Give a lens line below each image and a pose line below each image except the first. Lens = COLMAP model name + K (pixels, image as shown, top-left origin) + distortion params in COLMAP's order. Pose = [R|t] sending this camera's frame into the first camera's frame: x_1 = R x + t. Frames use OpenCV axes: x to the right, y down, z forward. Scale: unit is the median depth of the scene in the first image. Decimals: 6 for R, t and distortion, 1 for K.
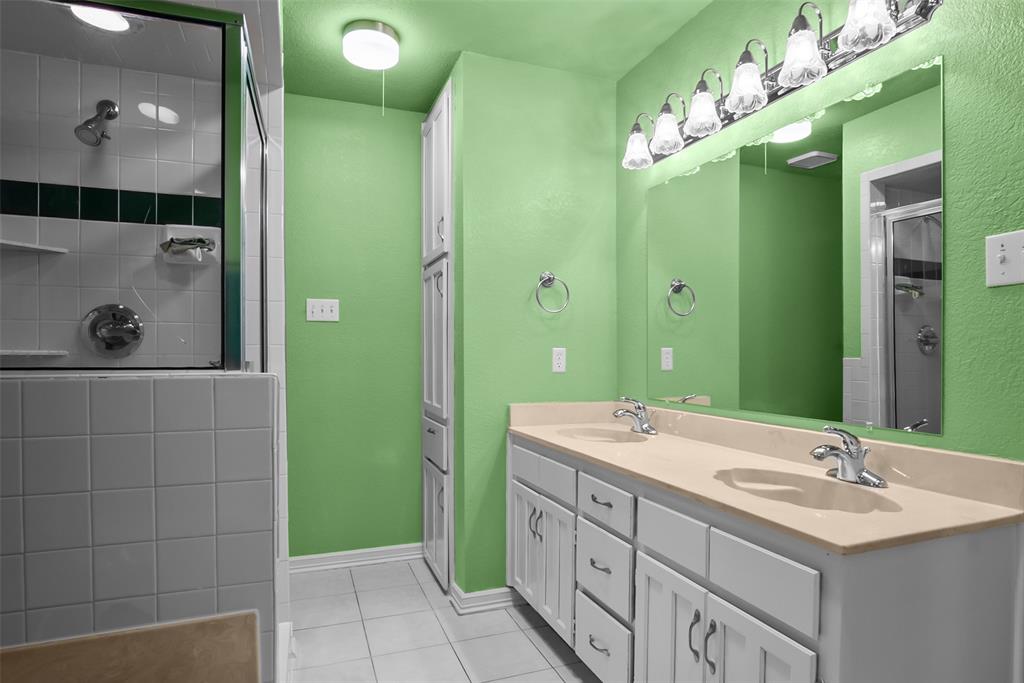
lens RADIAL K [[579.2, 0, 511.3], [0, 579.2, 357.6], [0, 0, 1]] dist [-0.036528, 0.000401]
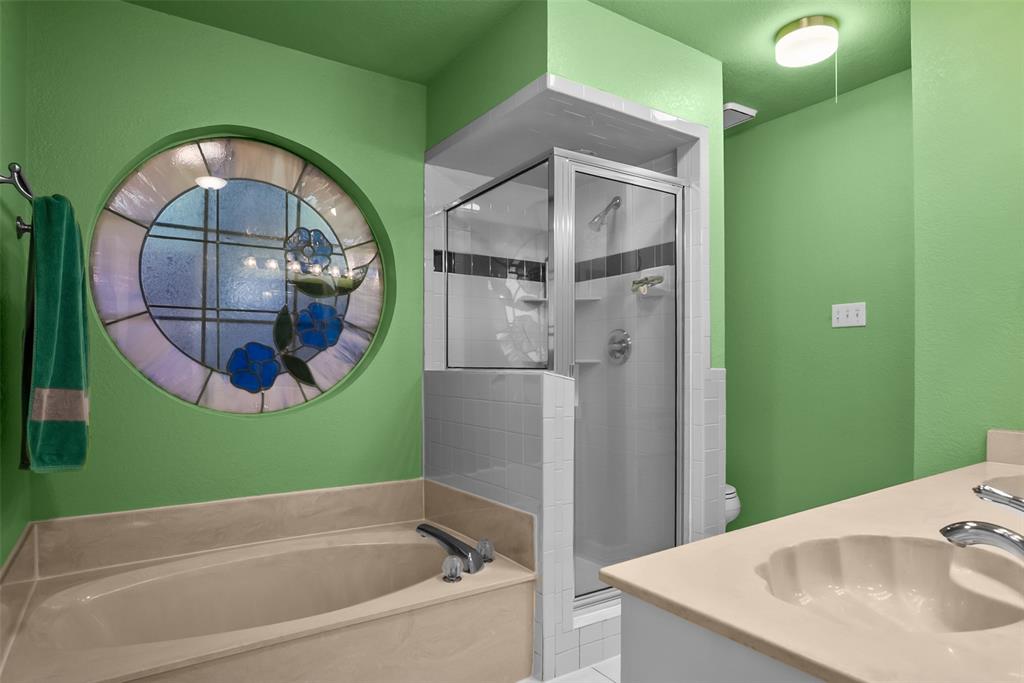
lens RADIAL K [[591.2, 0, 512.4], [0, 591.2, 367.1], [0, 0, 1]] dist [-0.001245, 0.000377]
pose [[0.235800, 0.005889, -0.971784, 0.632143], [-0.006063, 0.999971, 0.004588, 0.004169], [0.971783, 0.004810, 0.235829, 0.280530]]
